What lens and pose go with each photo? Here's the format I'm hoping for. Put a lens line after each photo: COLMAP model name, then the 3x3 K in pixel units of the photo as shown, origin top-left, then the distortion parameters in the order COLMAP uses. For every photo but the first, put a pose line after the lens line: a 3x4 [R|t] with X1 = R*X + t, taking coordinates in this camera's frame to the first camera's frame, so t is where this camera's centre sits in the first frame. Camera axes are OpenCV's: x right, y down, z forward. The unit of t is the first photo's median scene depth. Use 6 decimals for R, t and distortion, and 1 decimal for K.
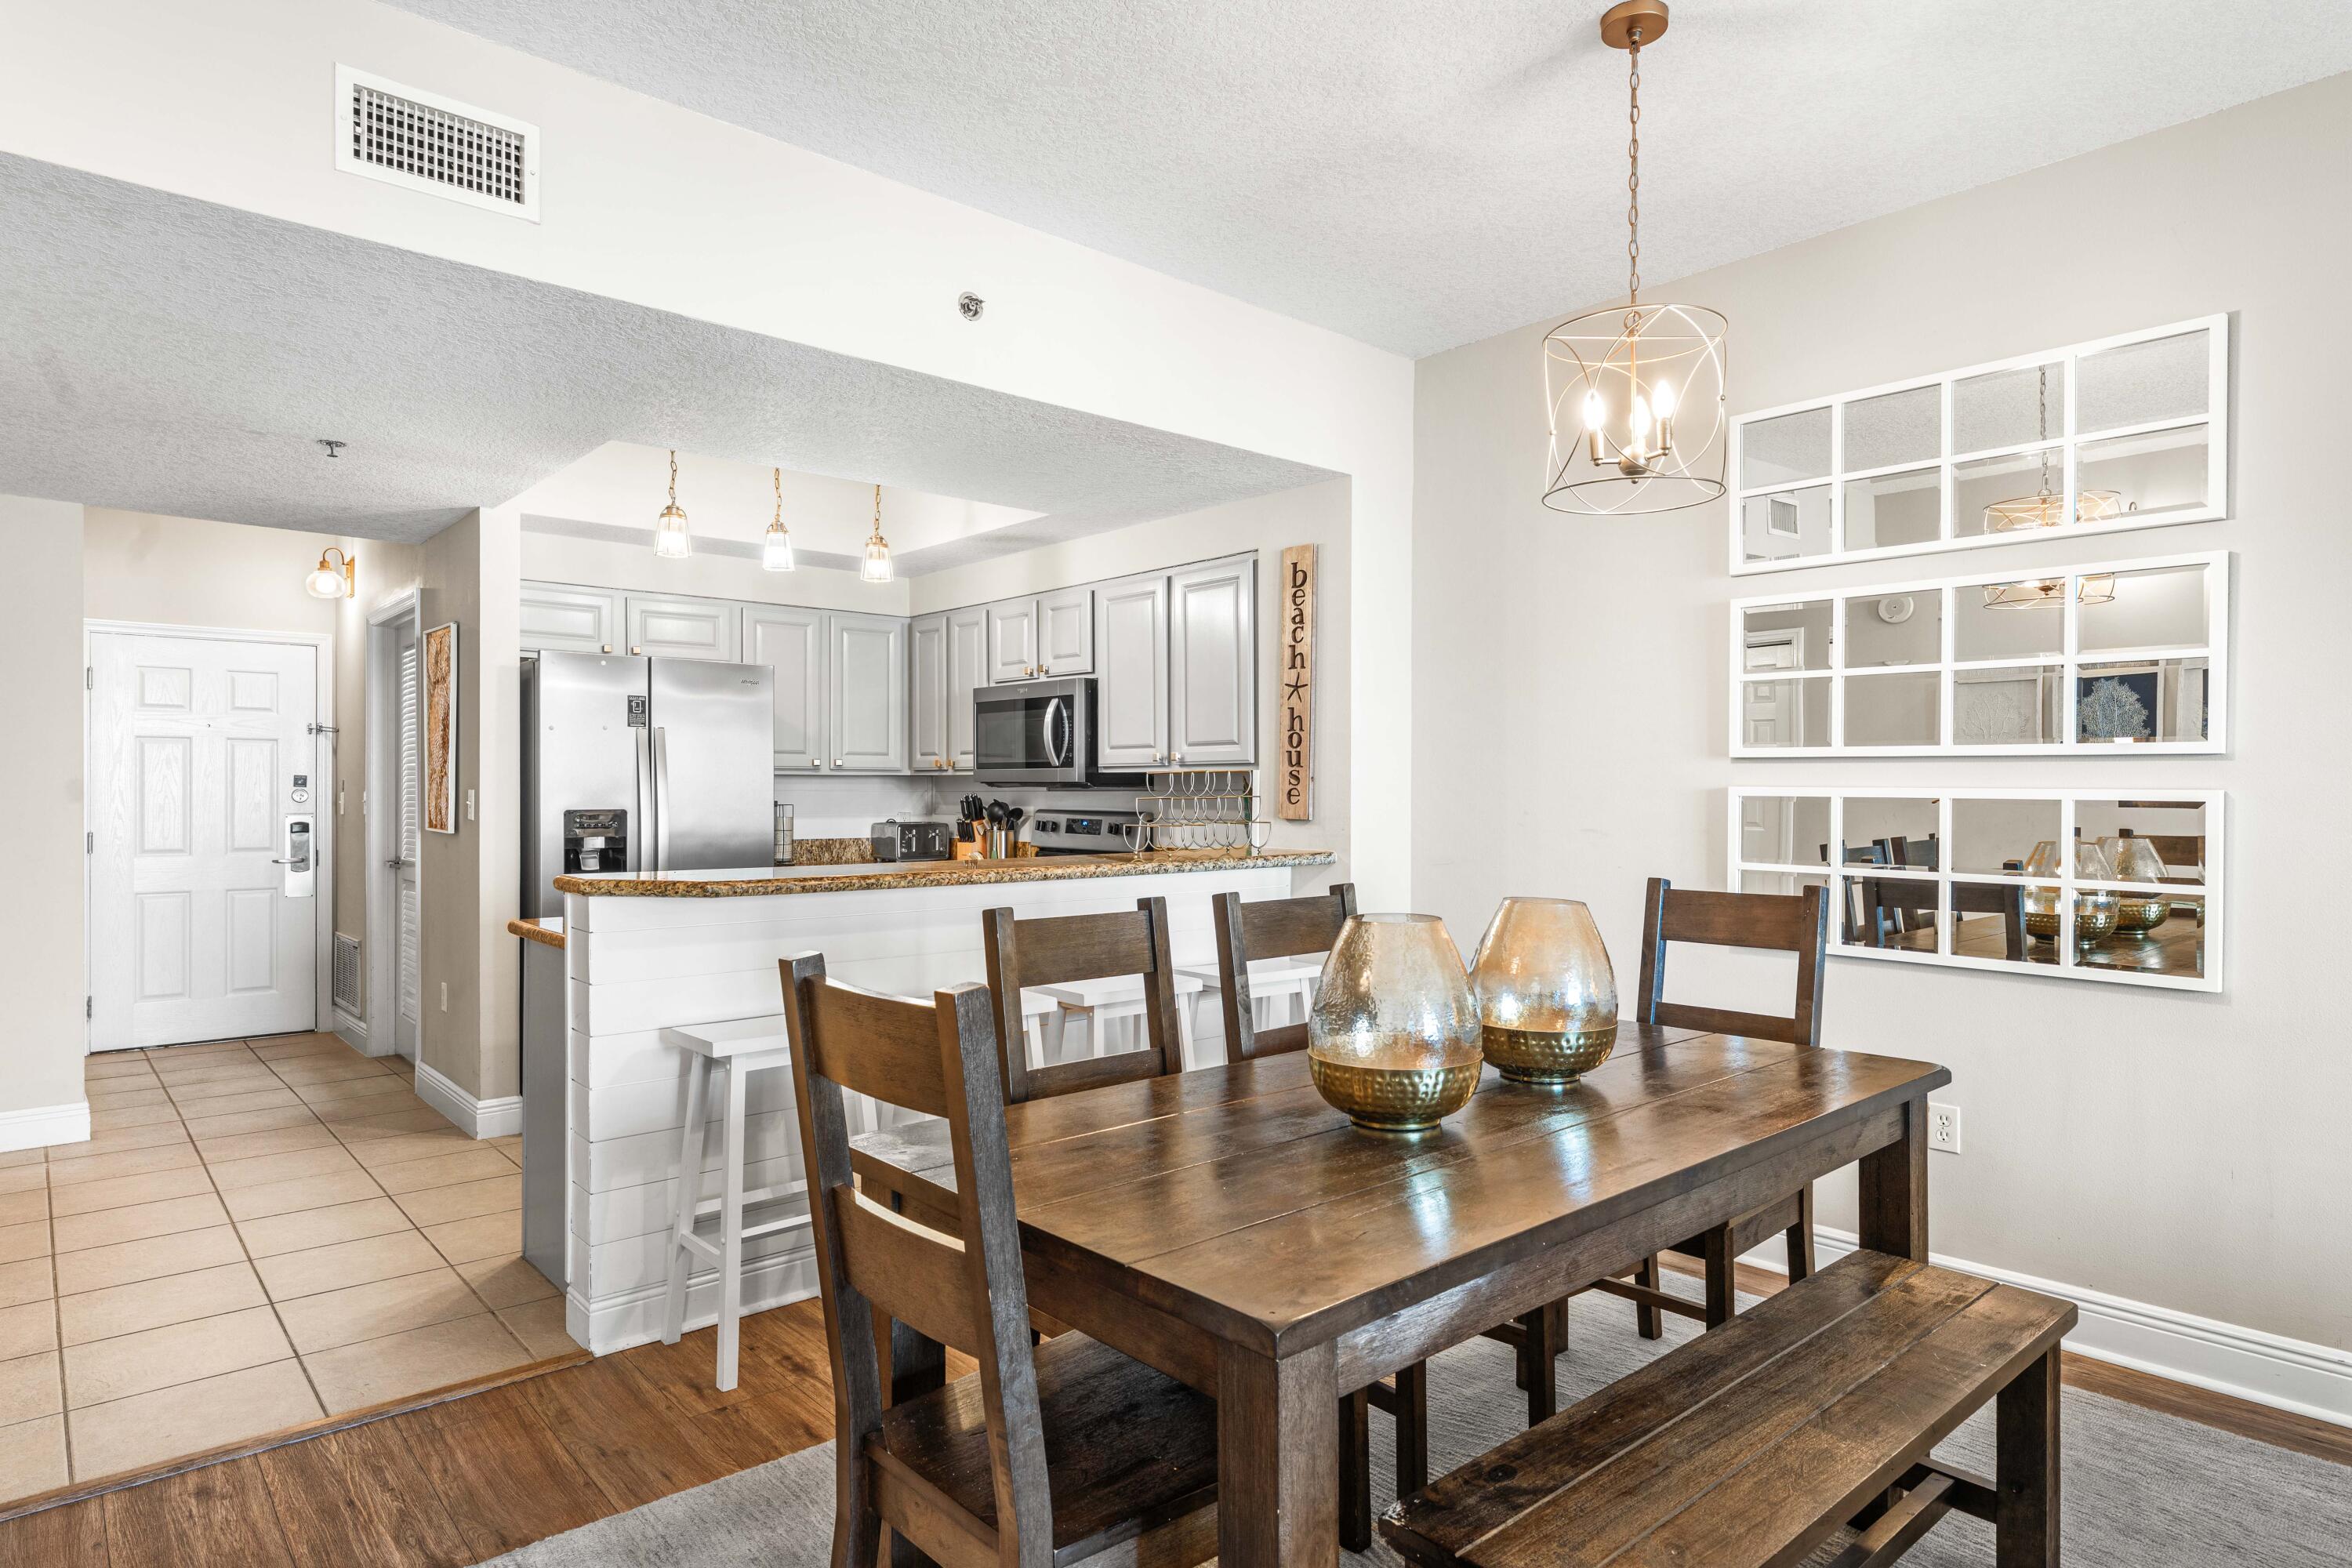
lens RADIAL K [[1328.7, 0, 1178.7], [0, 1328.7, 787.2], [0, 0, 1]] dist [0.006286, -0.000389]
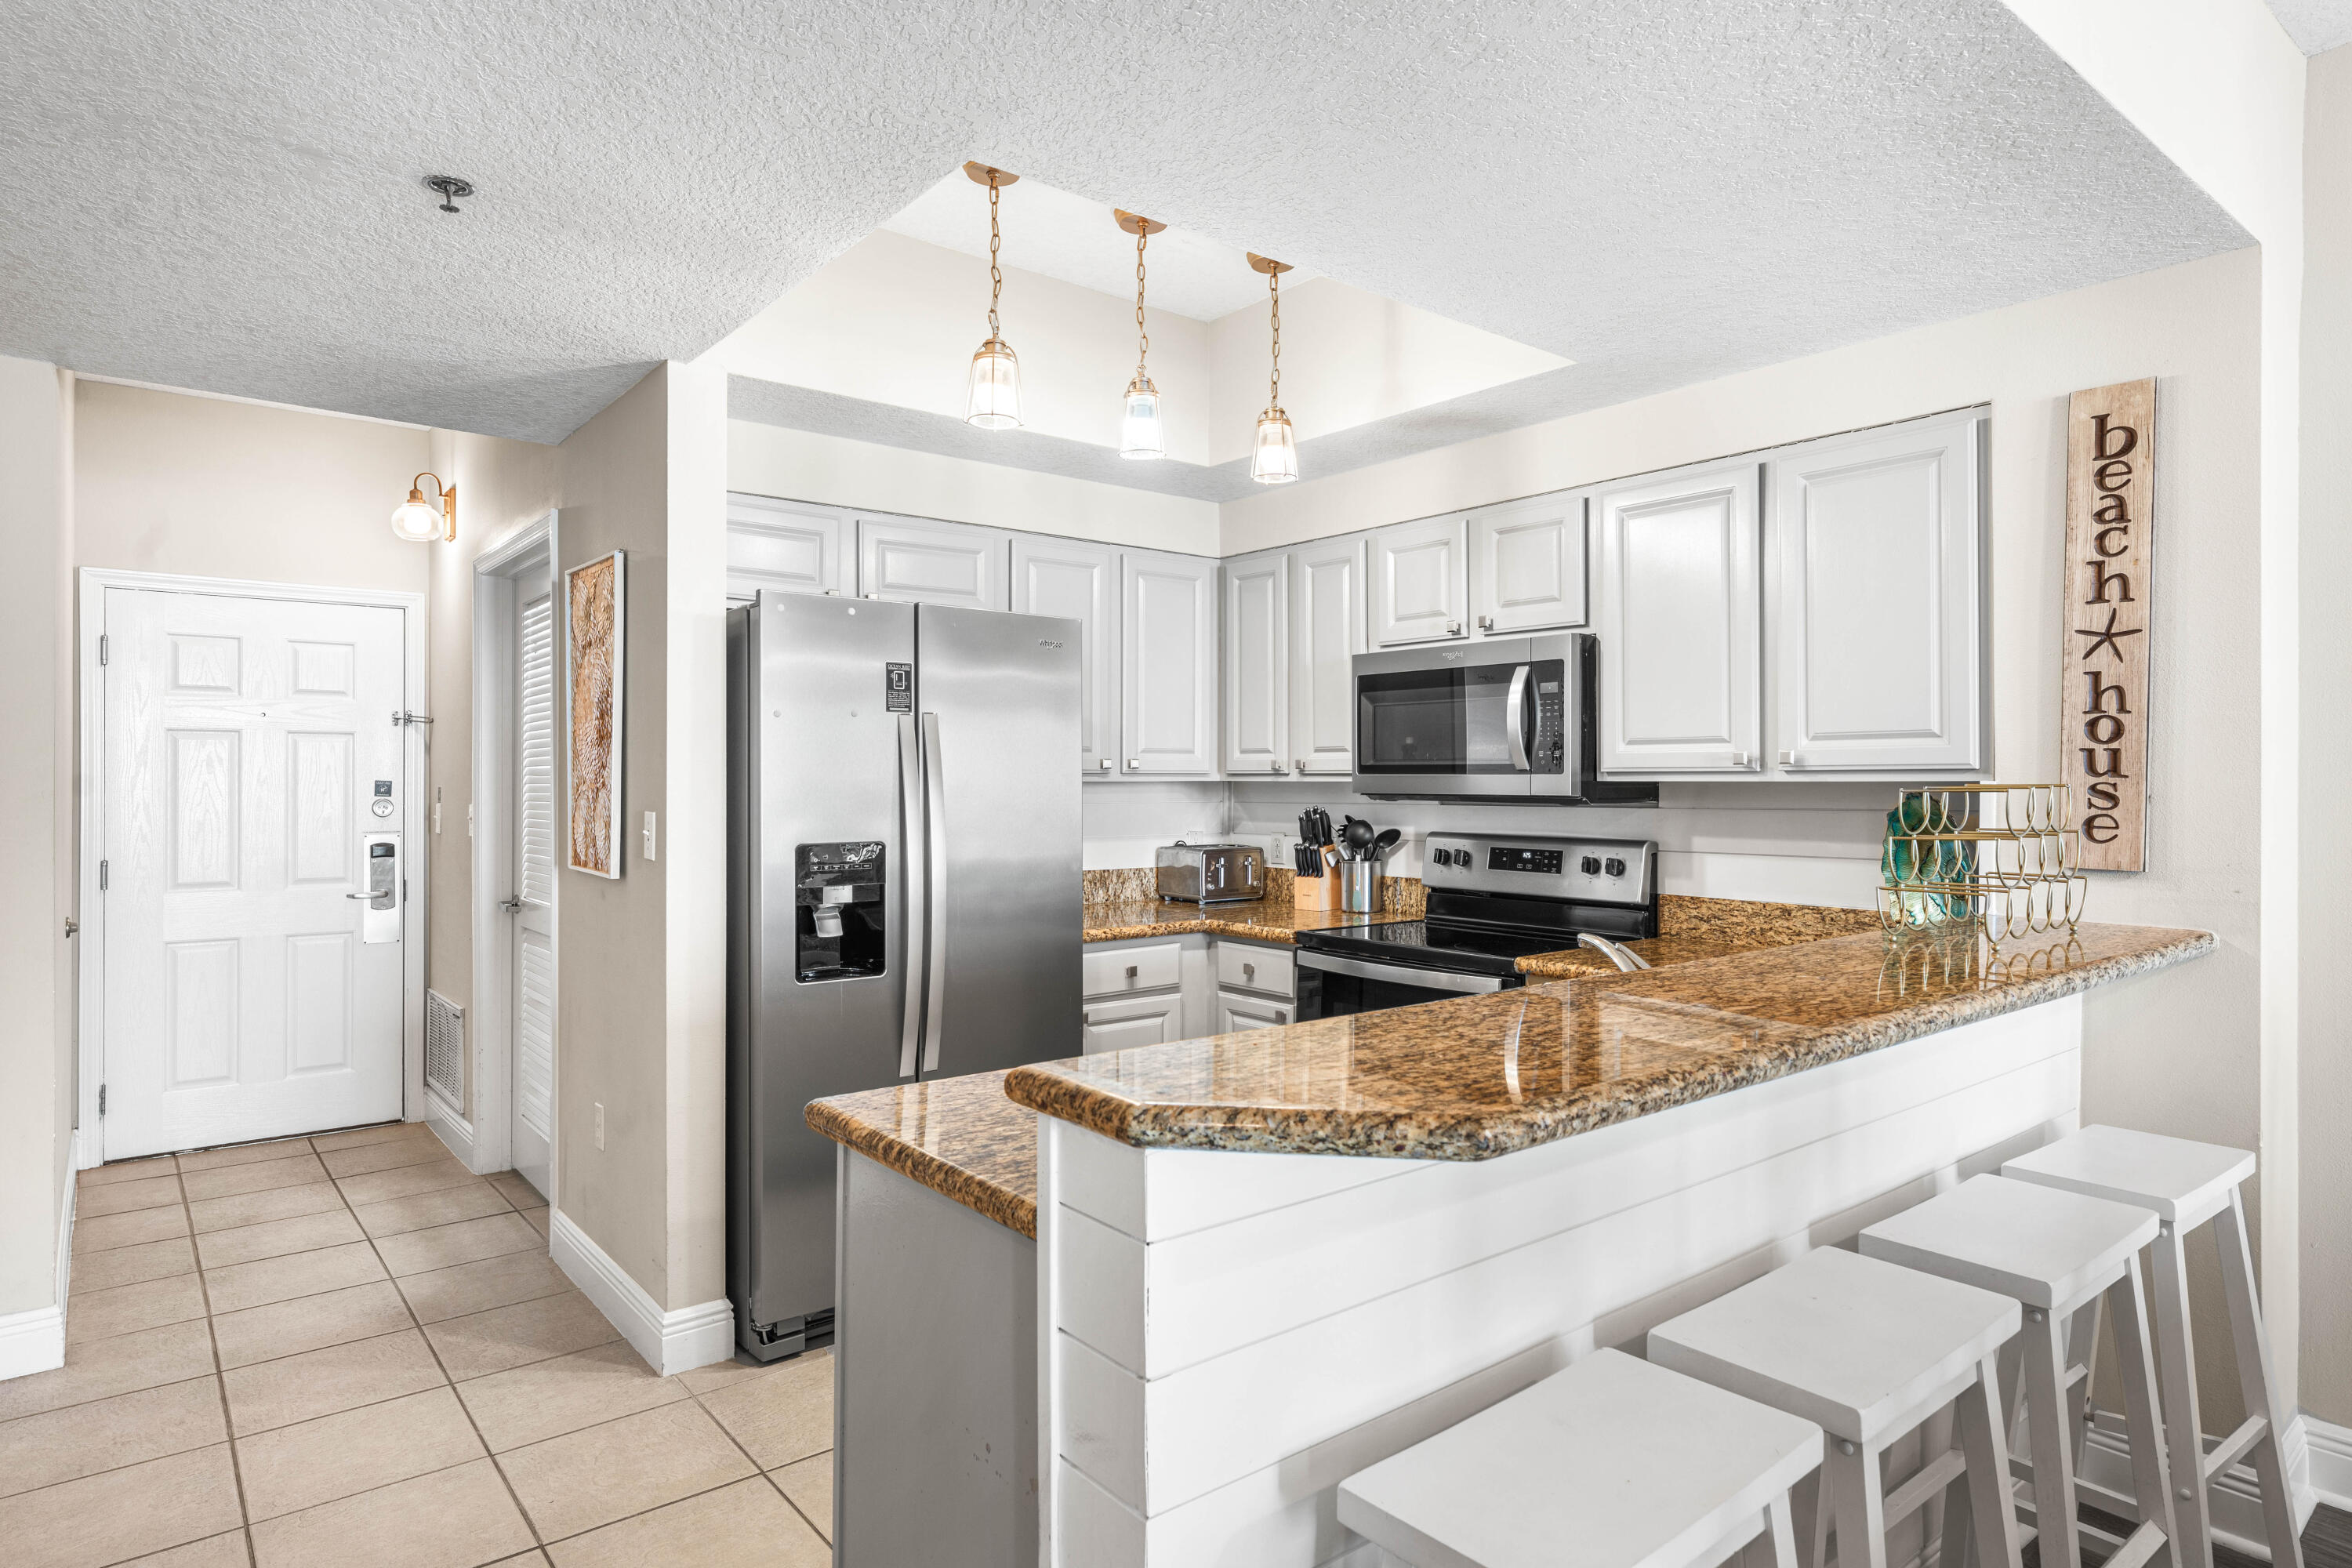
lens RADIAL K [[1328.7, 0, 1175.5], [0, 1328.7, 770.9], [0, 0, 1]] dist [0.006286, -0.000389]
pose [[0.999080, -0.001659, -0.042861, -0.207406], [0.001457, 0.999988, -0.004750, -0.011721], [0.042868, 0.004683, 0.999070, 0.308719]]
